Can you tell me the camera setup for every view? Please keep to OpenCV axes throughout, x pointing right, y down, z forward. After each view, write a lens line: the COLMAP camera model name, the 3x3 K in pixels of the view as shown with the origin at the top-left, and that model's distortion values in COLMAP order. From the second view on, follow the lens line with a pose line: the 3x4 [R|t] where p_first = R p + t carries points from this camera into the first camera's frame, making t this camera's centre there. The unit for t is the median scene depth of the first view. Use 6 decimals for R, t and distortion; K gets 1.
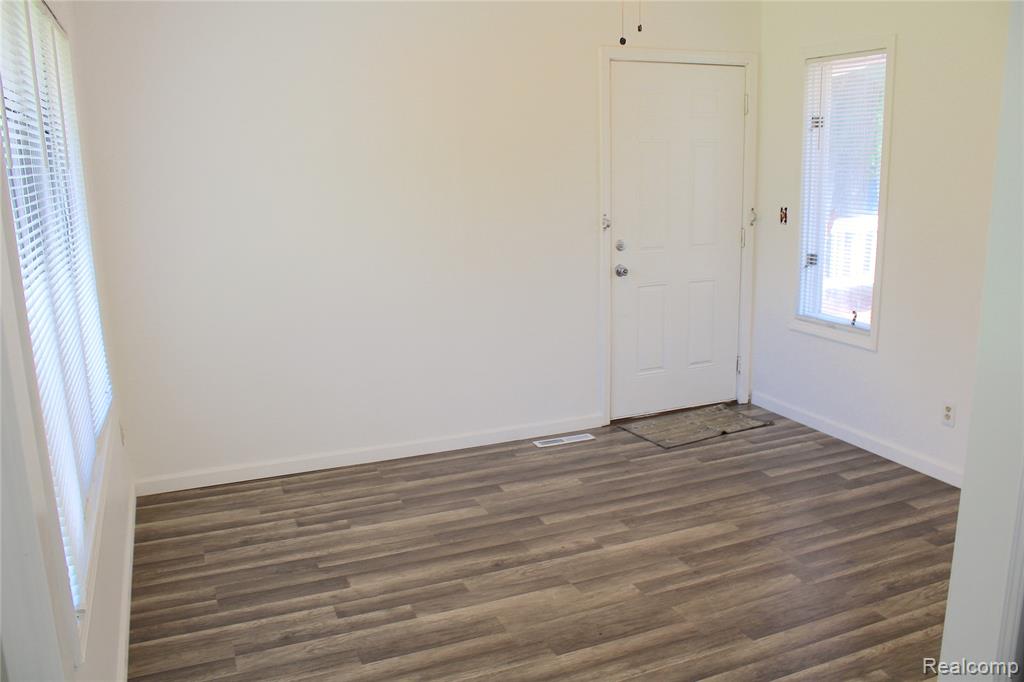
lens RADIAL K [[853.6, 0, 512.5], [0, 853.6, 341.4], [0, 0, 1]] dist [-0.106202, 0.060310]
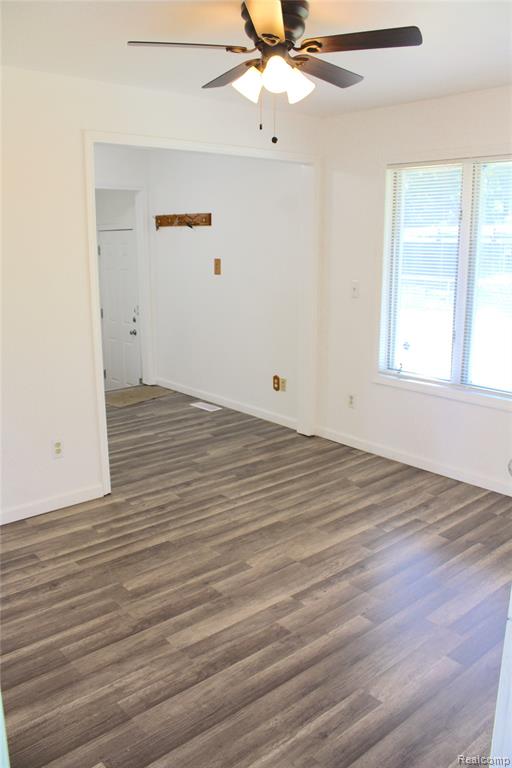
lens RADIAL K [[640.2, 0, 257.5], [0, 640.2, 382.0], [0, 0, 1]] dist [-0.106202, 0.060310]
pose [[-0.948903, 0.087314, -0.303247, 0.401325], [-0.051361, 0.905414, 0.421410, -0.382236], [0.311359, 0.415453, -0.854666, 1.689589]]
